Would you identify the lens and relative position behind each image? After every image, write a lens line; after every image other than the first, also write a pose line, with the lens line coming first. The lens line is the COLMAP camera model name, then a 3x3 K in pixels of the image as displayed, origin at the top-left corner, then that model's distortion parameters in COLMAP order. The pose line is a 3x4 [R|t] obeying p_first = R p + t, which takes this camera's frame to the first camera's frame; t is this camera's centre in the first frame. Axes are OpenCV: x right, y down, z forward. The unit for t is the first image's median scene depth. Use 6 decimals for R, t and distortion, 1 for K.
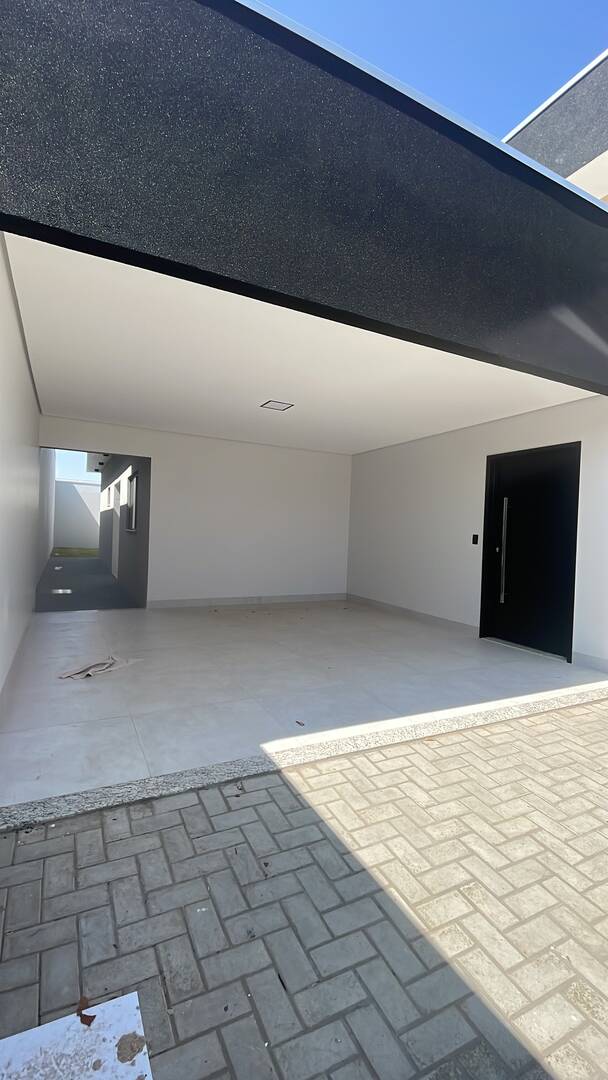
lens RADIAL K [[460.9, 0, 297.6], [0, 460.9, 538.9], [0, 0, 1]] dist [0.002158, -0.013520]
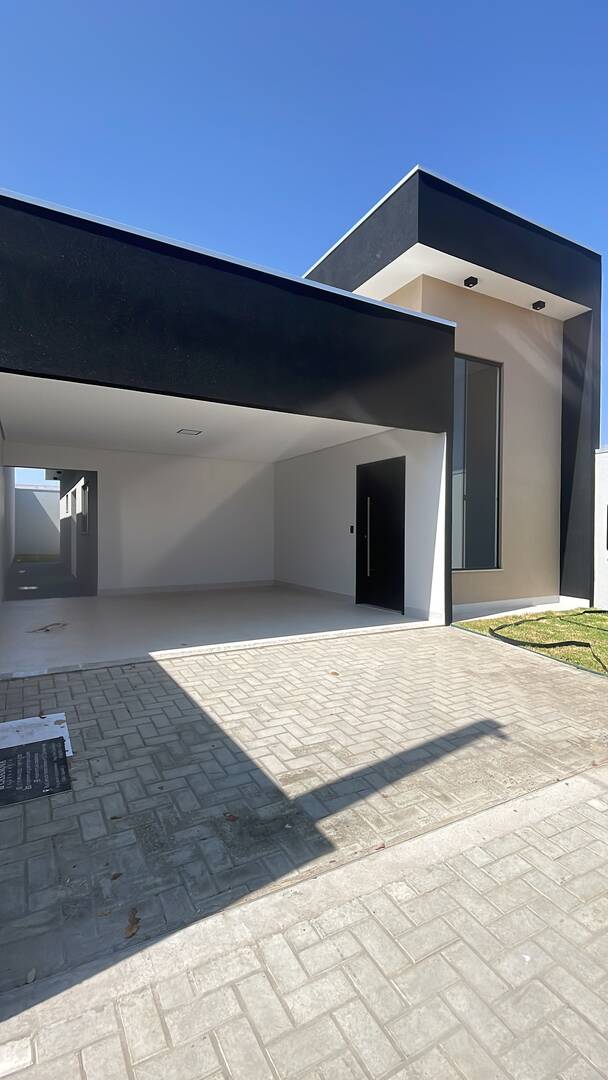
lens RADIAL K [[499.7, 0, 308.6], [0, 499.7, 534.0], [0, 0, 1]] dist [-0.005886, -0.000670]
pose [[0.998246, -0.032863, 0.049249, 0.272907], [0.033646, 0.999319, -0.015143, 0.043956], [-0.048718, 0.016773, 0.998672, -0.559477]]
